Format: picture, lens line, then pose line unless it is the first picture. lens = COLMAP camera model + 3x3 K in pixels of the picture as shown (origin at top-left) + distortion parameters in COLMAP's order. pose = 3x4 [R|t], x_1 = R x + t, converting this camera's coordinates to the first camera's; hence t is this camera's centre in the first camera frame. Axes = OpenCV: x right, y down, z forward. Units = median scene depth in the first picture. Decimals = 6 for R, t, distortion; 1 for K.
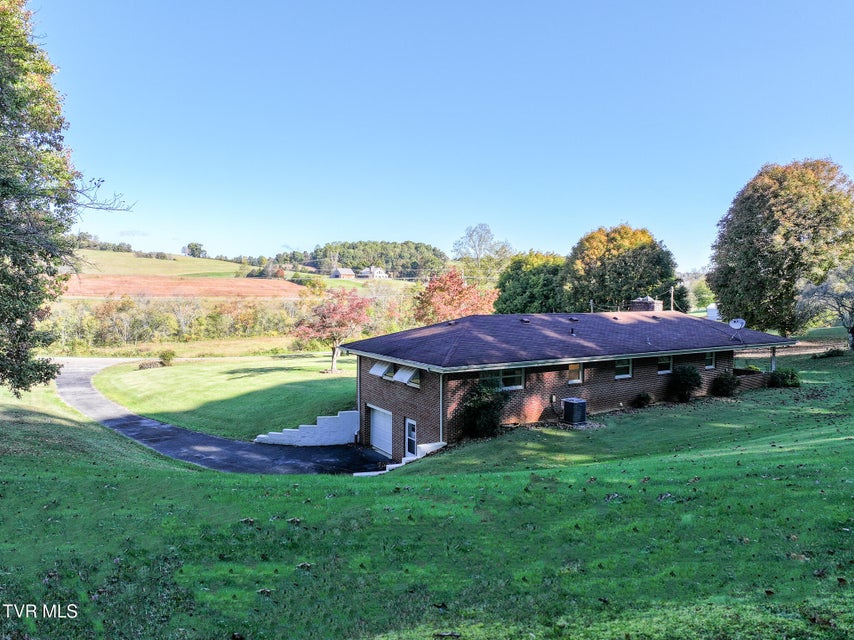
lens RADIAL K [[588.0, 0, 425.1], [0, 588.0, 322.6], [0, 0, 1]] dist [0.002951, 0.001303]
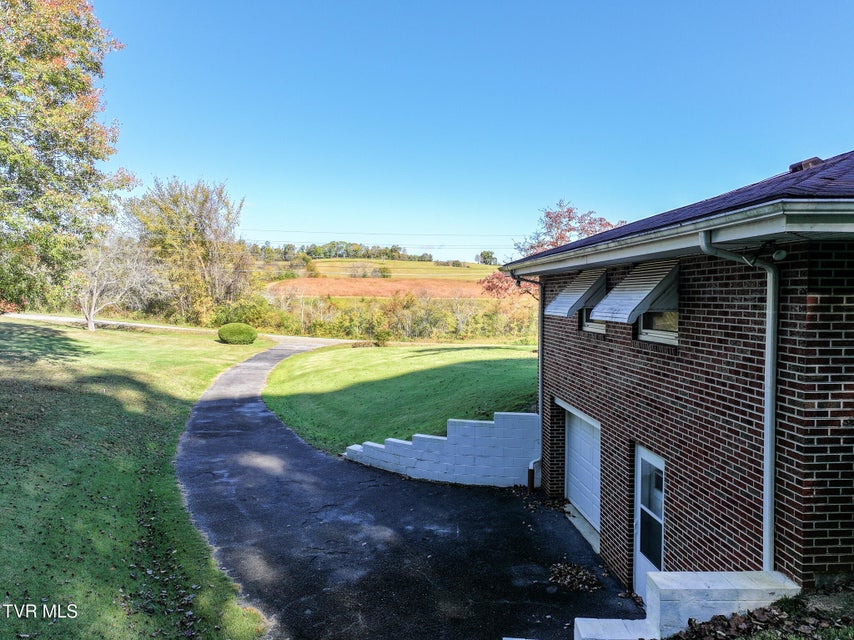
lens RADIAL K [[588.0, 0, 427.9], [0, 588.0, 322.4], [0, 0, 1]] dist [0.002951, 0.001303]
pose [[0.888524, 0.012631, -0.458656, 0.011578], [-0.018068, 0.999809, -0.007467, 0.093852], [0.458474, 0.014922, 0.888582, 0.618940]]
